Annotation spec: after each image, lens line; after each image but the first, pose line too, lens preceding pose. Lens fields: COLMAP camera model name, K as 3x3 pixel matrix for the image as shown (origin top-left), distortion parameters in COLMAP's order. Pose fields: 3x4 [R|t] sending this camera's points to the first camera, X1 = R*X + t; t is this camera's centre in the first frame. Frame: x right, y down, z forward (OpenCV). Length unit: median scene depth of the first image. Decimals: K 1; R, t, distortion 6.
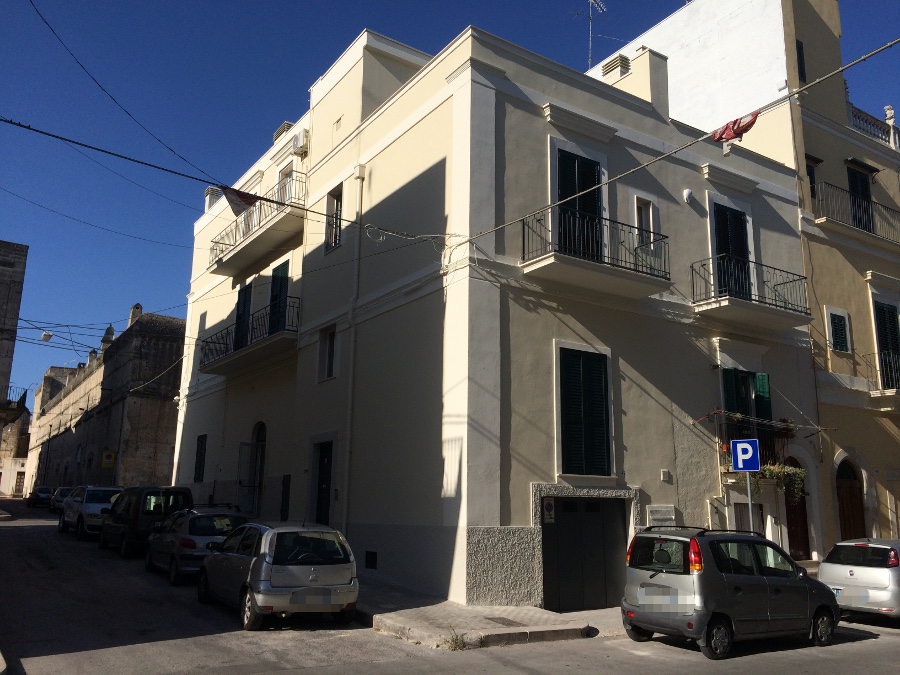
lens RADIAL K [[777.5, 0, 450.0], [0, 777.5, 337.5], [0, 0, 1]] dist [0.099808, -0.166398]
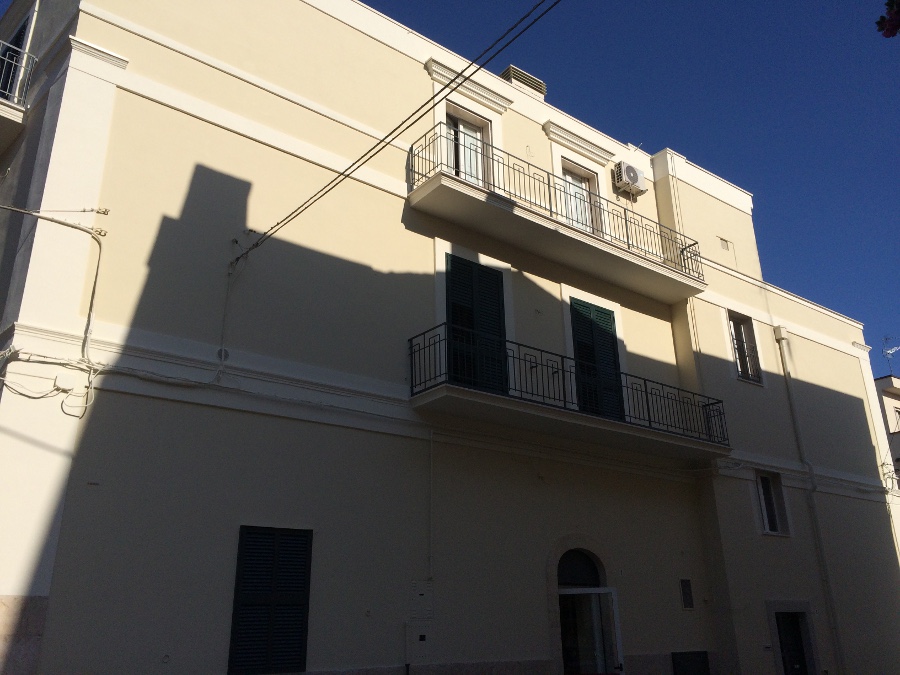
lens RADIAL K [[777.5, 0, 450.0], [0, 777.5, 337.5], [0, 0, 1]] dist [0.099808, -0.166398]
pose [[-0.087572, 0.341748, 0.935703, -0.999306], [-0.193005, 0.915692, -0.352502, 0.227293], [-0.977282, -0.211464, -0.014230, 1.394686]]
